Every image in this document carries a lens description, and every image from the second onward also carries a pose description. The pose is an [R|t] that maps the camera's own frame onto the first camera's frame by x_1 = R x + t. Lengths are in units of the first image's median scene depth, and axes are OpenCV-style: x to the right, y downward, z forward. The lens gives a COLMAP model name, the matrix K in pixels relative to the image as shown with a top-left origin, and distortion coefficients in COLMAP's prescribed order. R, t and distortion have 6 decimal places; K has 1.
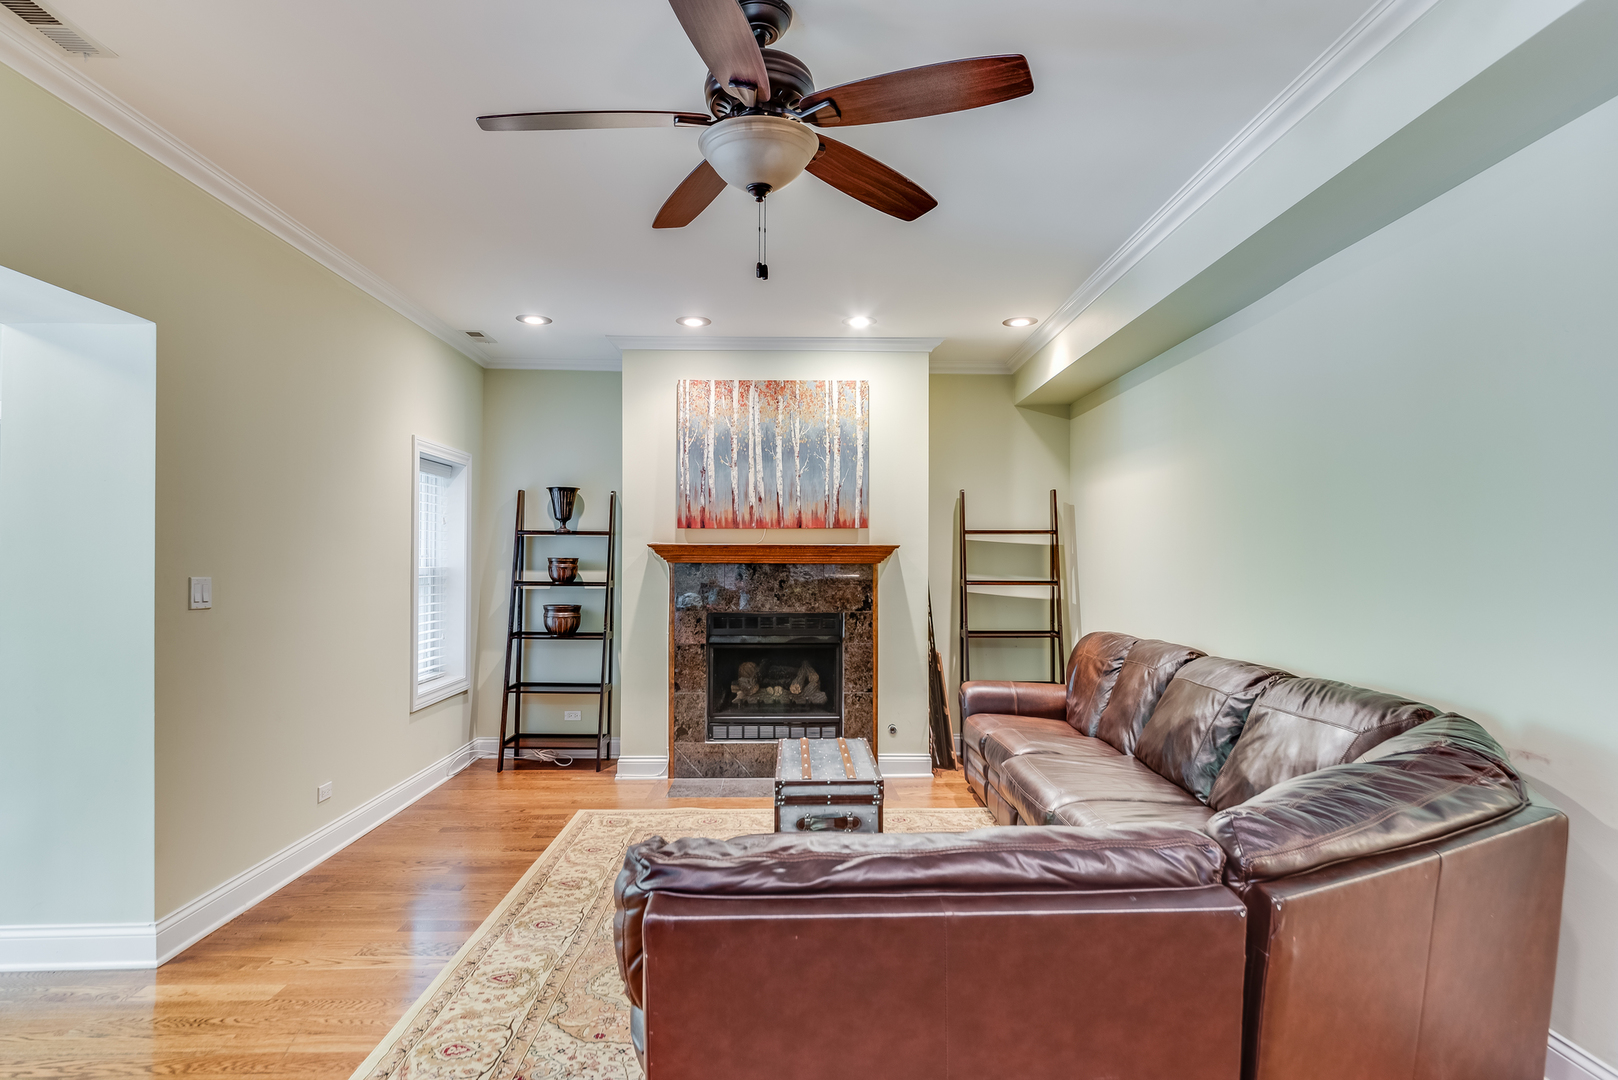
lens RADIAL K [[908.3, 0, 798.7], [0, 908.3, 558.0], [0, 0, 1]] dist [0.007376, -0.001050]
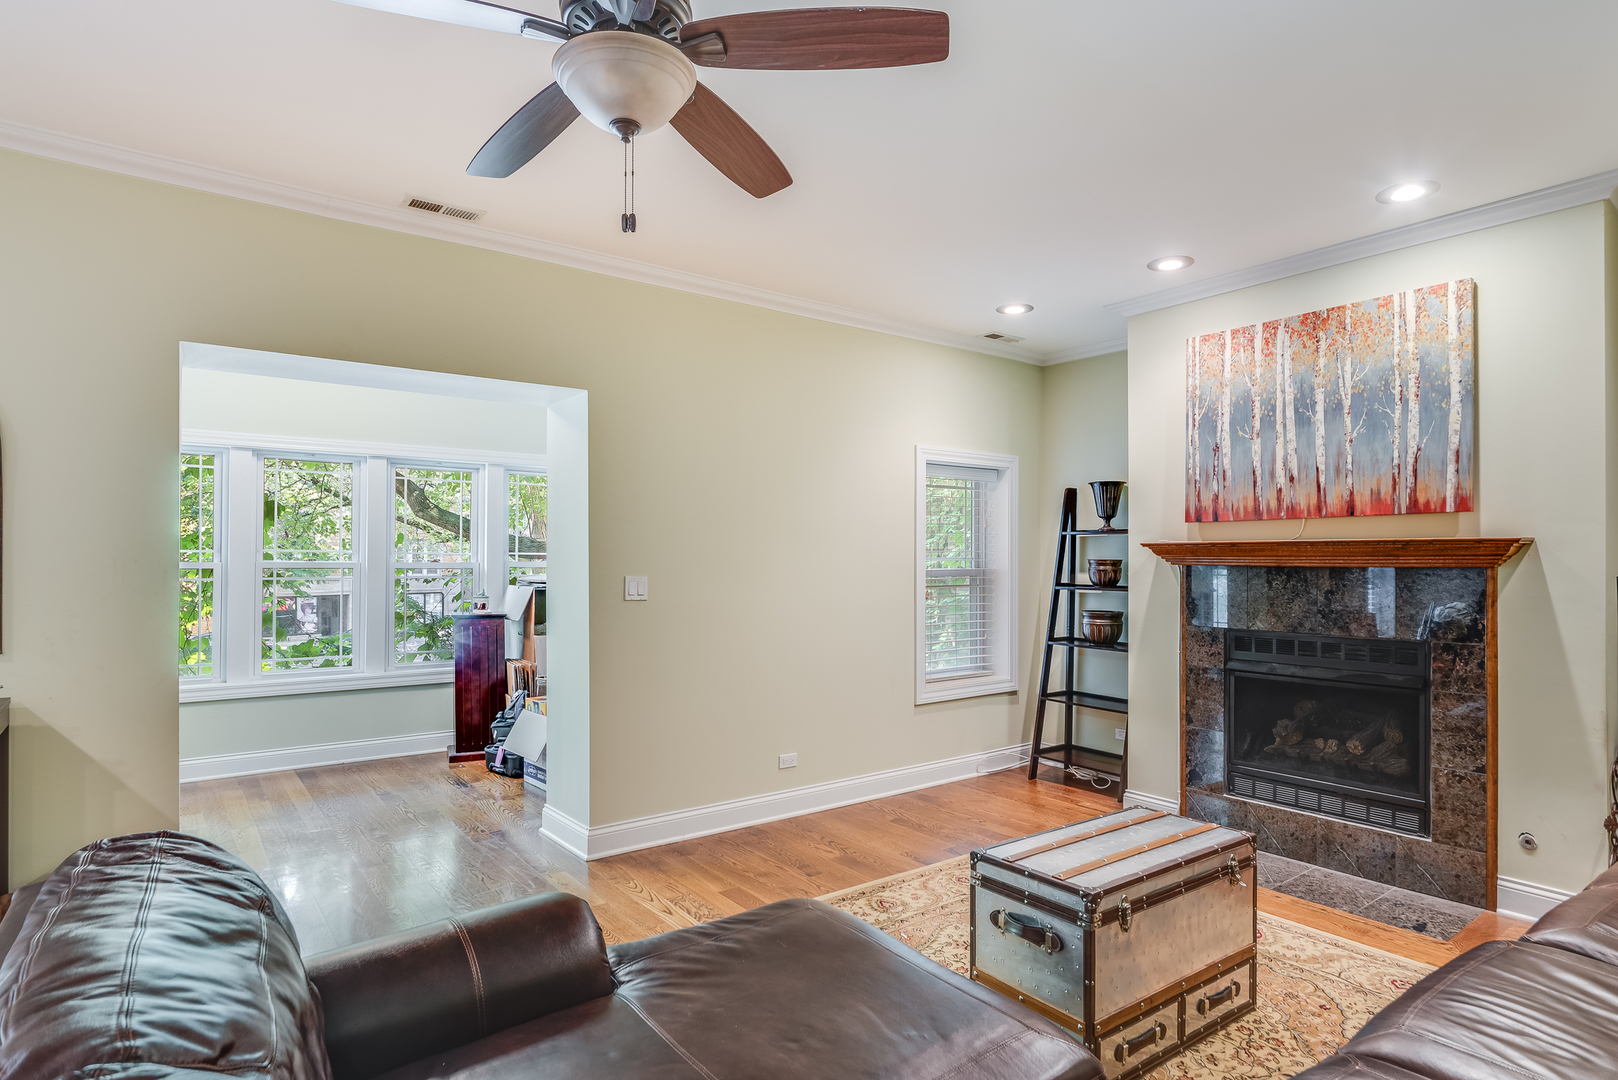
lens RADIAL K [[865.5, 0, 810.1], [0, 865.5, 556.8], [0, 0, 1]] dist [0.000885, -0.000820]
pose [[0.586014, -0.004221, -0.810290, 0.294165], [0.003283, 0.999991, -0.002835, -0.001292], [0.810294, -0.000998, 0.586022, 0.276852]]
